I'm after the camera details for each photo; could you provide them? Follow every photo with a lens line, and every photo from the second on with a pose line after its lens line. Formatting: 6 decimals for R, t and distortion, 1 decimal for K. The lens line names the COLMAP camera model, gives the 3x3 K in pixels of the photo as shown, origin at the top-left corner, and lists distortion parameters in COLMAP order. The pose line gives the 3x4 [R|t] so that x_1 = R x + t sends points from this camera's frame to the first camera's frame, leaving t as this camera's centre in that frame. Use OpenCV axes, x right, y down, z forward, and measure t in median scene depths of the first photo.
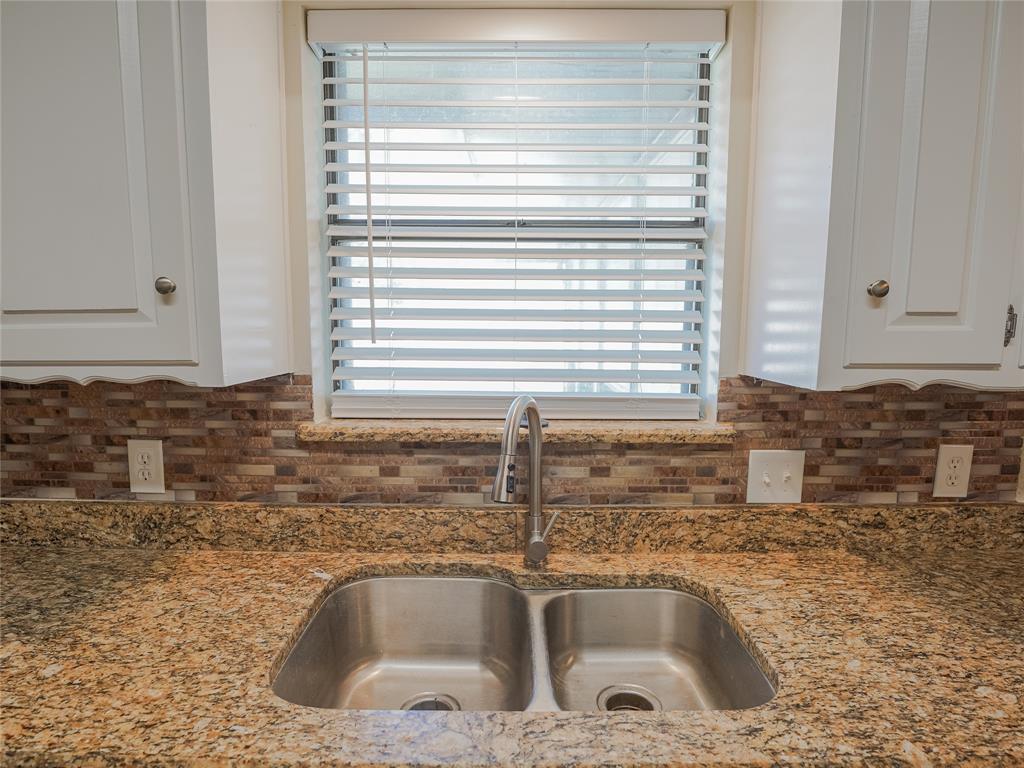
lens RADIAL K [[576.6, 0, 488.9], [0, 576.6, 398.8], [0, 0, 1]] dist [-0.027718, -0.000875]
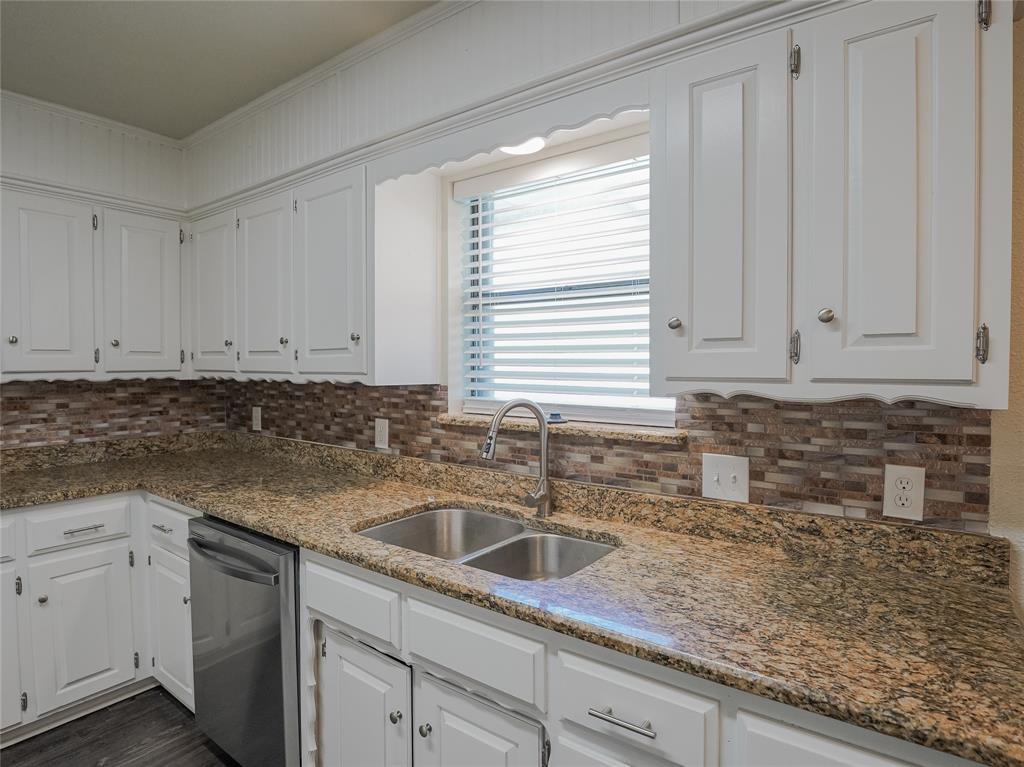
lens RADIAL K [[543.5, 0, 535.3], [0, 543.5, 380.1], [0, 0, 1]] dist [-0.023506, -0.003908]
pose [[0.824173, 0.014056, -0.566164, 0.816650], [-0.073407, 0.993910, -0.082185, 0.055403], [0.561561, 0.109295, 0.820185, -0.183743]]
